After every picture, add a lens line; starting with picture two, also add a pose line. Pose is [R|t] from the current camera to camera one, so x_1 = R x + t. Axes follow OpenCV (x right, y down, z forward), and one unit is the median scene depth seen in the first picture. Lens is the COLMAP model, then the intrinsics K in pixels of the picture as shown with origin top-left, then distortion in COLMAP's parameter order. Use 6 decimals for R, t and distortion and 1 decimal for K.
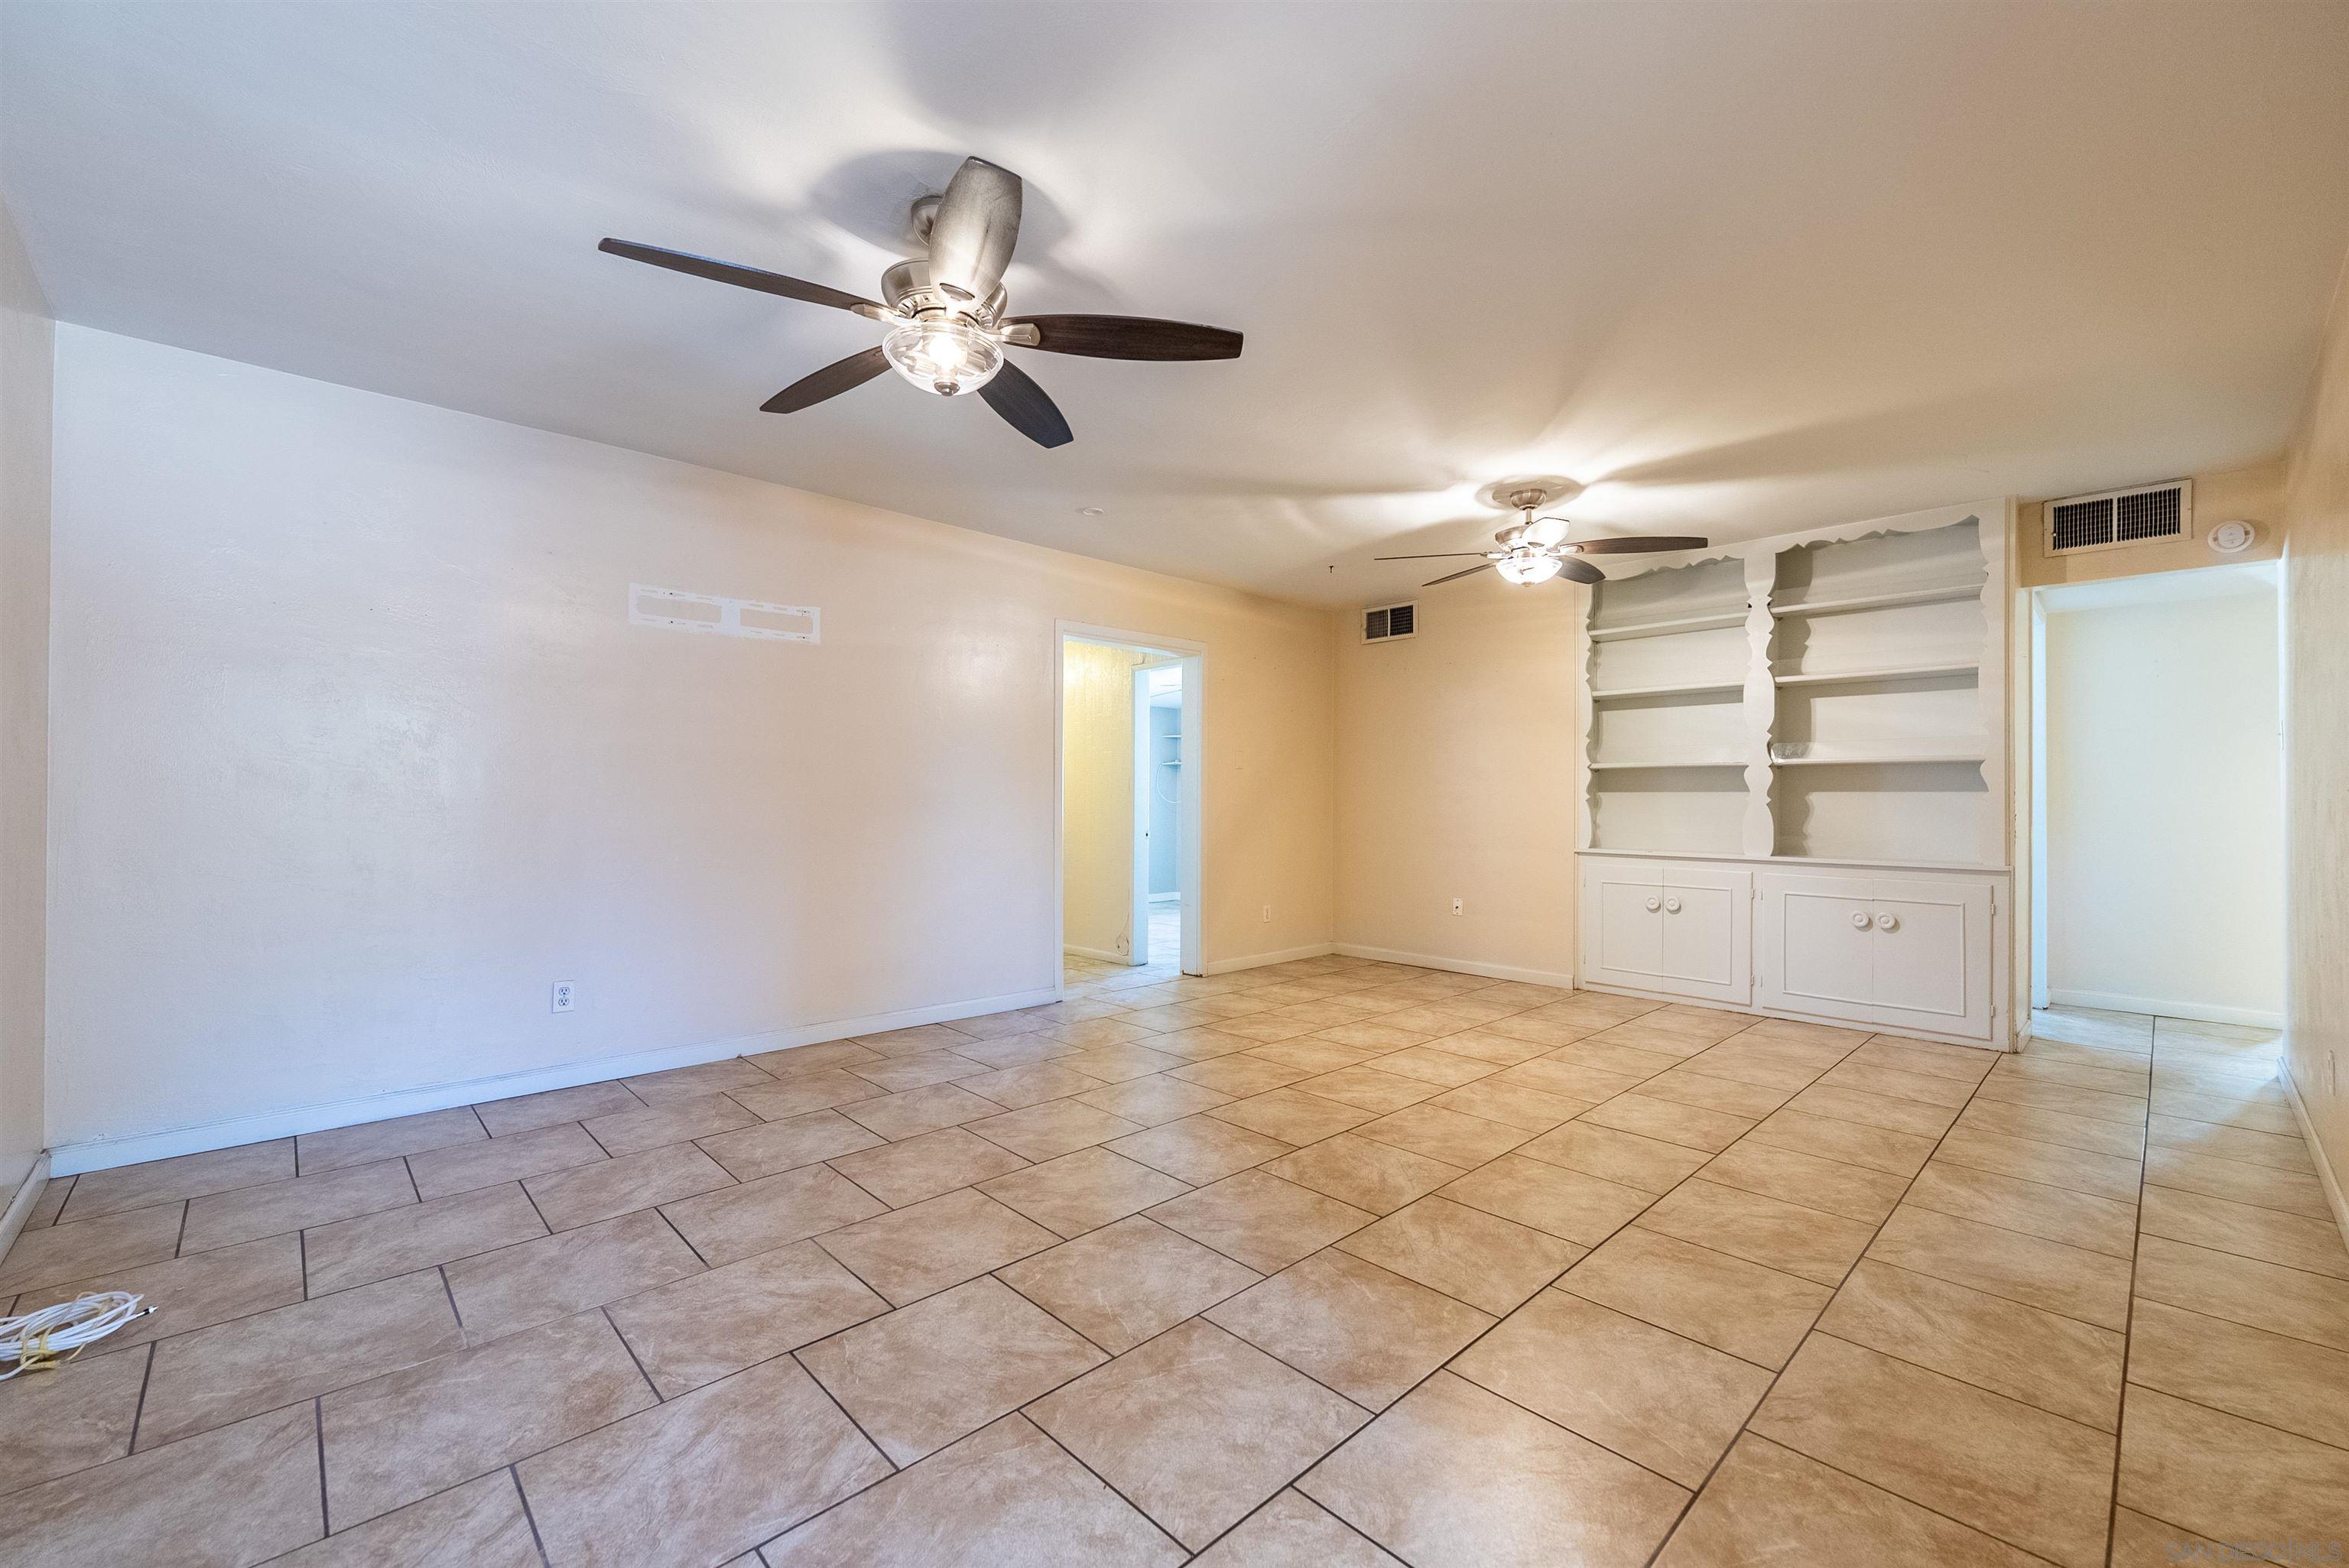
lens RADIAL K [[953.3, 0, 1173.3], [0, 953.3, 786.4], [0, 0, 1]] dist [0.003139, -0.000864]
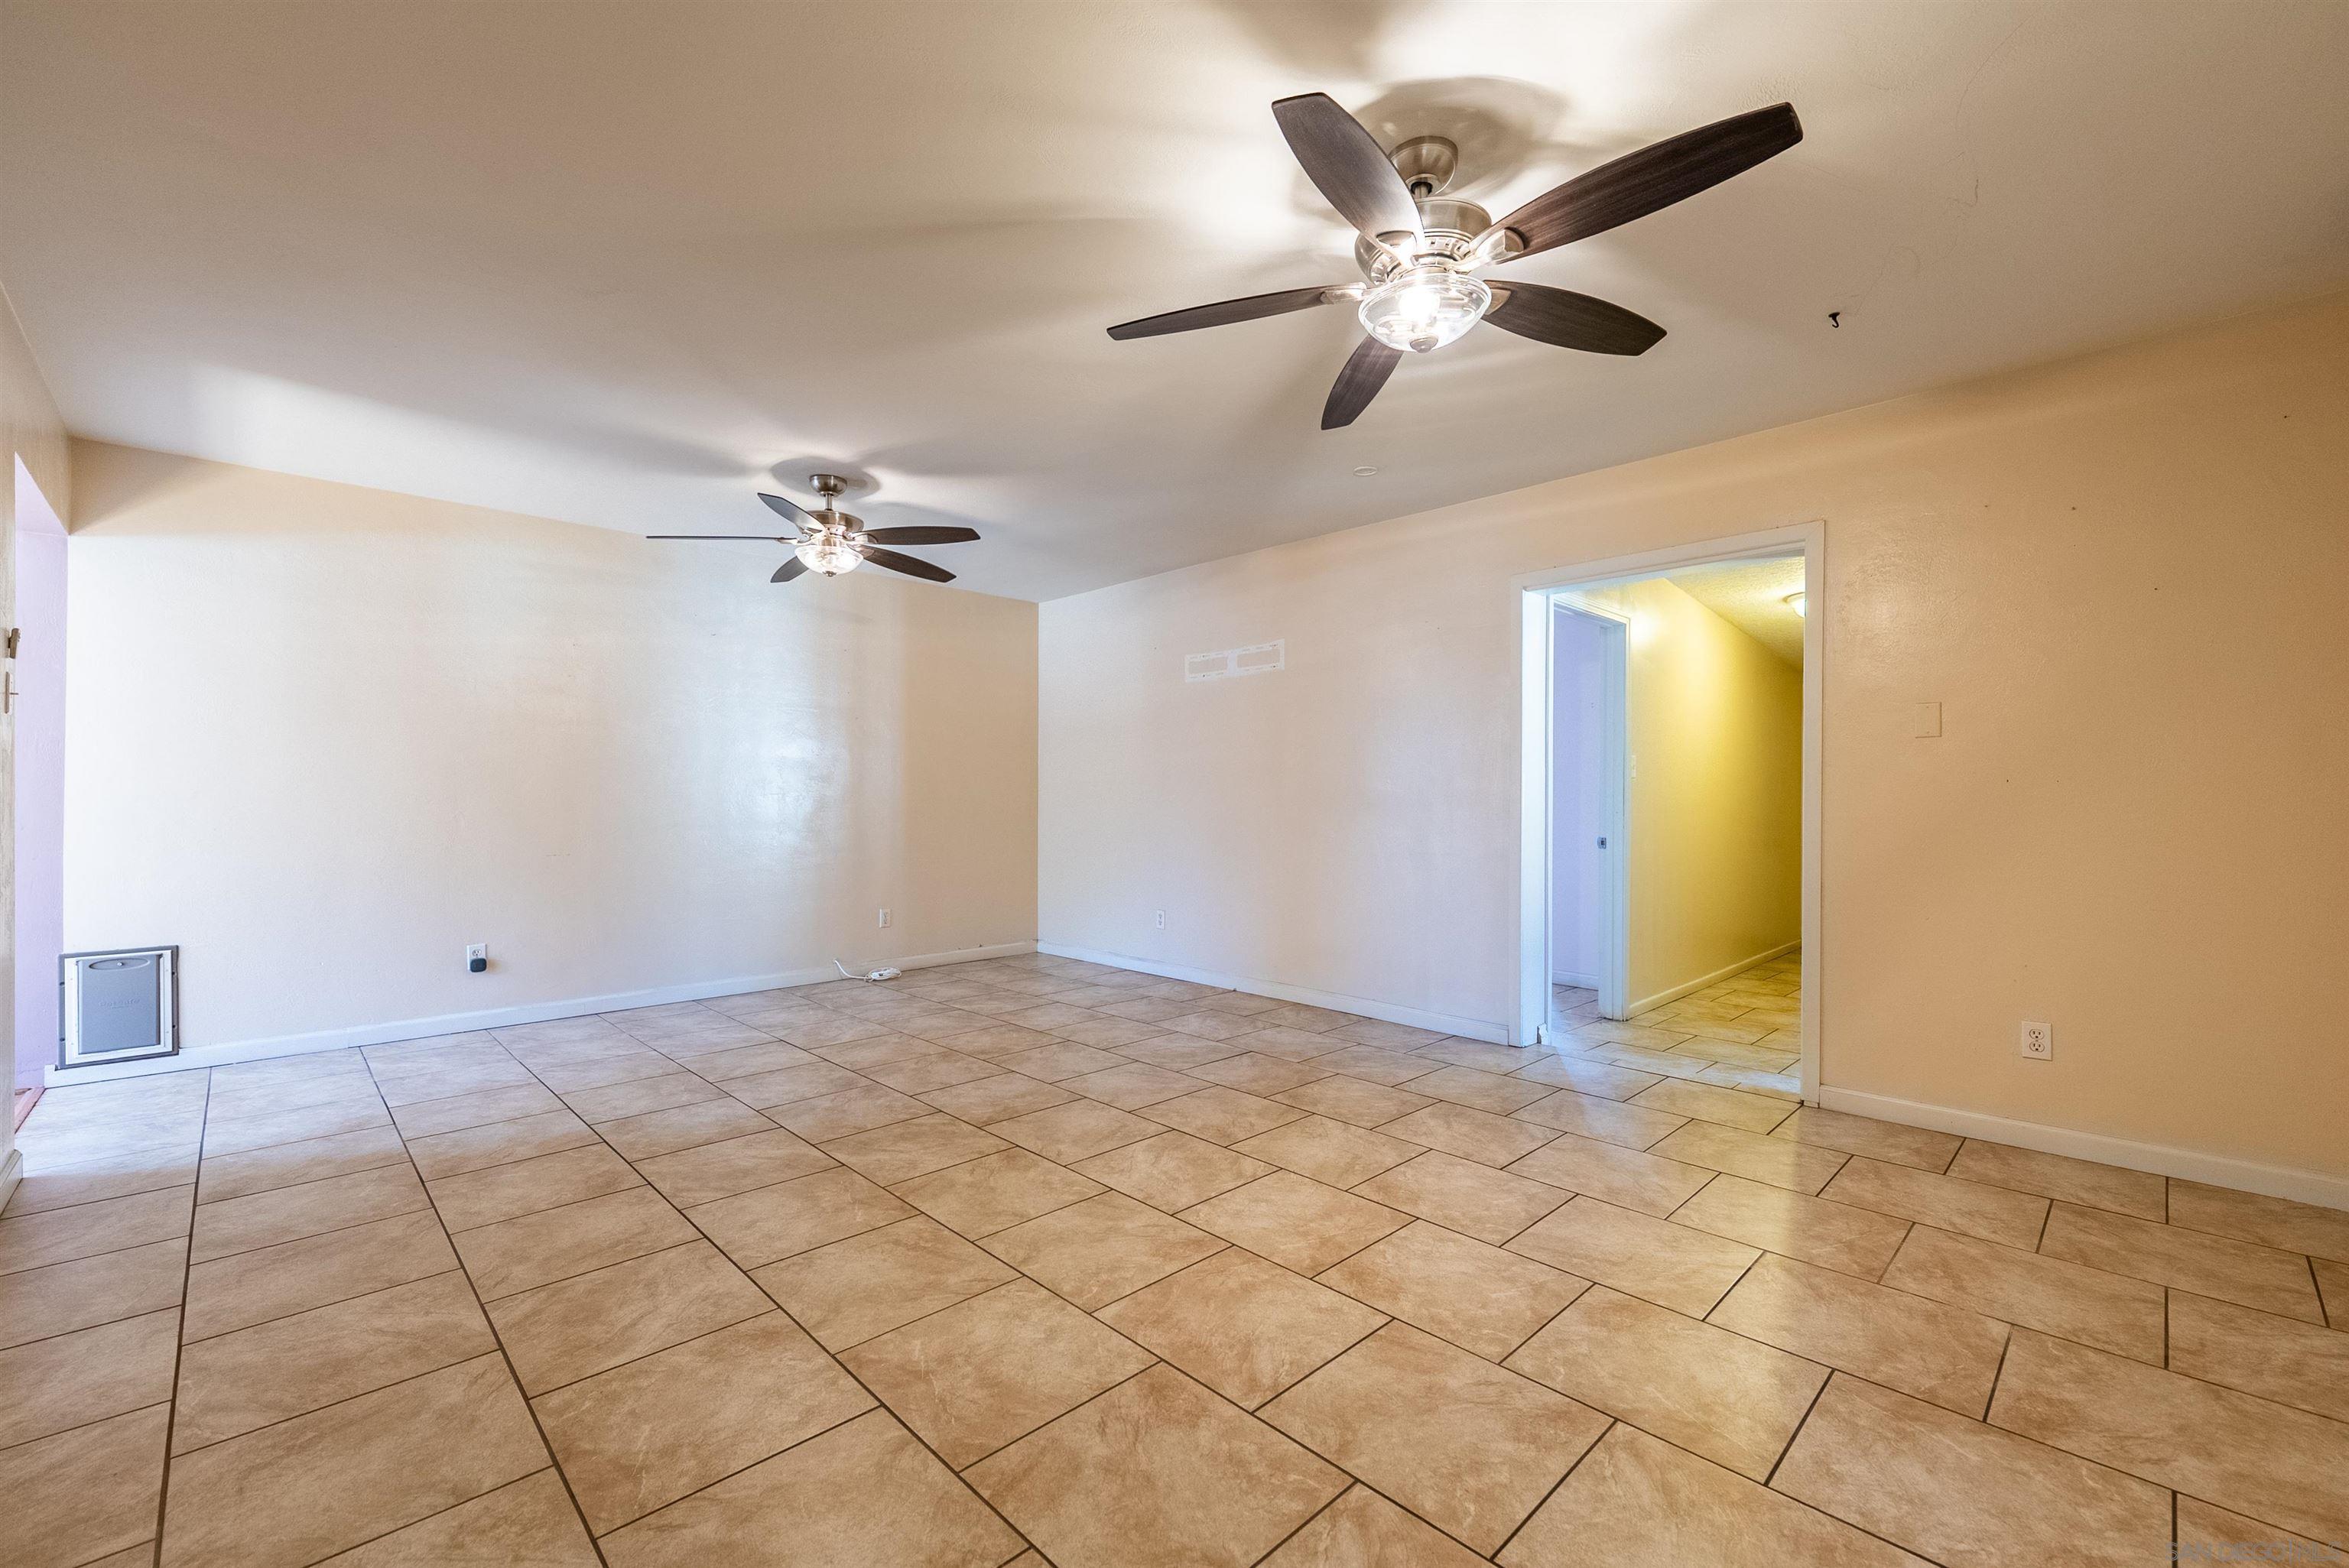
lens RADIAL K [[953.3, 0, 1172.7], [0, 953.3, 800.9], [0, 0, 1]] dist [0.003139, -0.000864]
pose [[0.012227, -0.001632, -0.999924, 1.152455], [0.012445, 0.999921, -0.001480, 0.023727], [0.999848, -0.012426, 0.012246, 1.170755]]
